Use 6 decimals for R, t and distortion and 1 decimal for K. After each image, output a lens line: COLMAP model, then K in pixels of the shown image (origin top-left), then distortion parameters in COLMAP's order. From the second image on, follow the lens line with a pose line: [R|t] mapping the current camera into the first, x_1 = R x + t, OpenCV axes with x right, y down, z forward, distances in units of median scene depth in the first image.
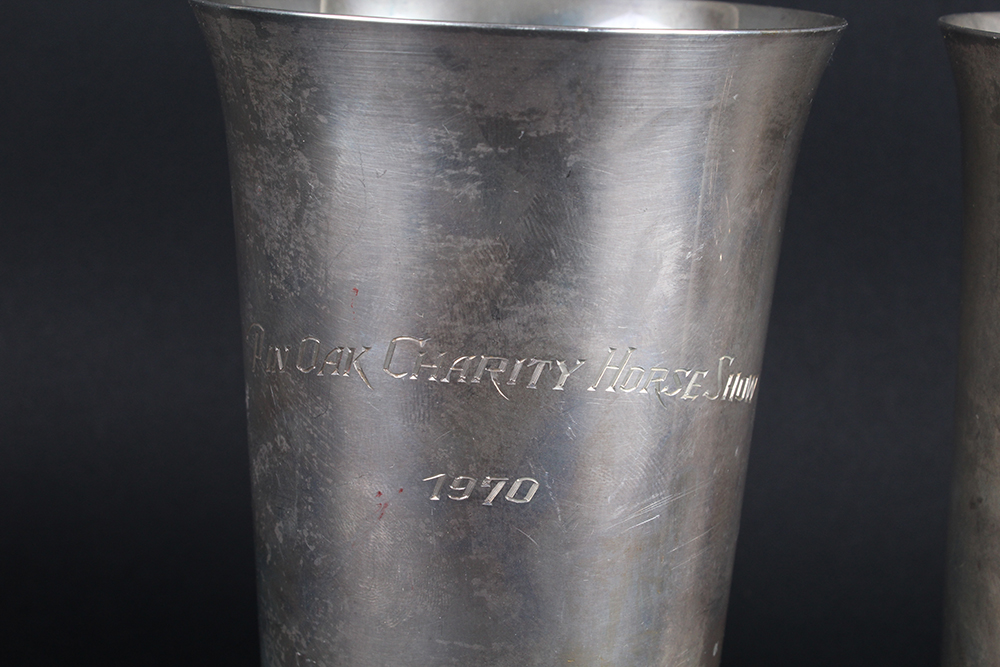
lens RADIAL K [[1626.3, 0, 496.0], [0, 1626.3, 334.9], [0, 0, 1]] dist [-0.025751, 0.000000]
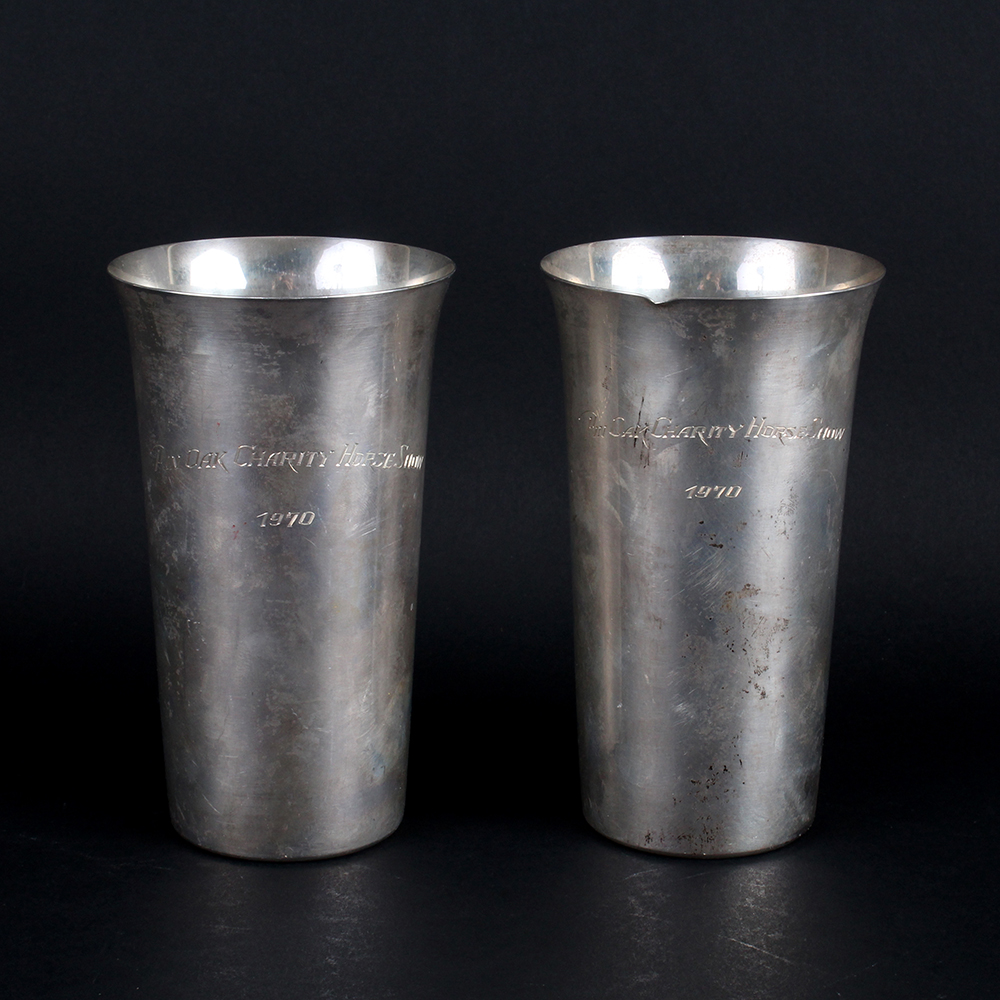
lens RADIAL K [[2949.8, 0, 497.1], [0, 2949.8, 497.6], [0, 0, 1]] dist [-0.108745, 0.000000]
pose [[0.987206, -0.069145, 0.143677, -0.269596], [0.067864, 0.997599, 0.013806, 0.035785], [-0.144287, -0.003879, 0.989528, -2.600576]]
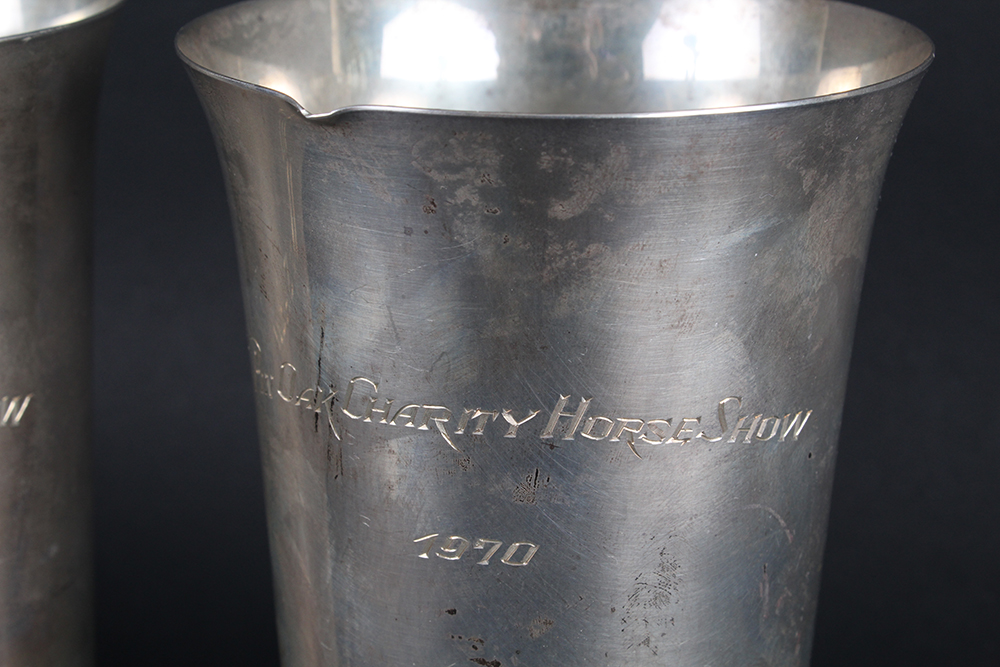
lens RADIAL K [[1771.3, 0, 507.6], [0, 1771.3, 335.6], [0, 0, 1]] dist [0.128277, 0.000000]
pose [[0.997993, -0.010485, -0.062452, 0.588493], [0.016090, 0.995819, 0.089926, -0.104084], [0.061248, -0.090750, 0.993989, -0.009783]]
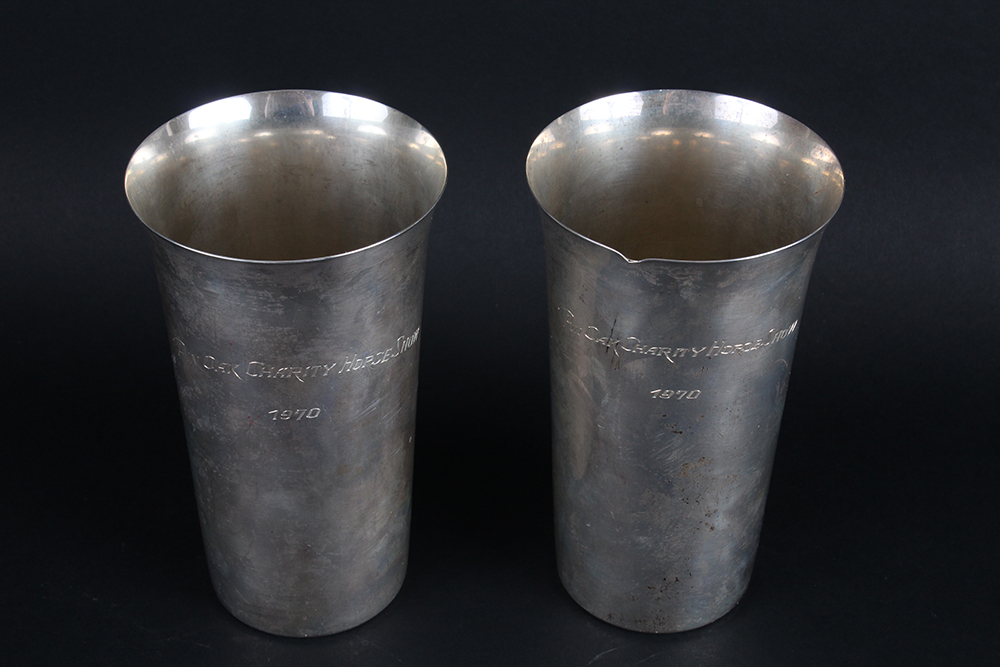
lens RADIAL K [[2069.1, 0, 519.5], [0, 2069.1, 352.2], [0, 0, 1]] dist [-0.017165, 0.000000]
pose [[0.988971, -0.104823, 0.104638, 0.007511], [0.054738, 0.915137, 0.399409, -1.100177], [-0.137625, -0.389276, 0.910782, -1.601431]]
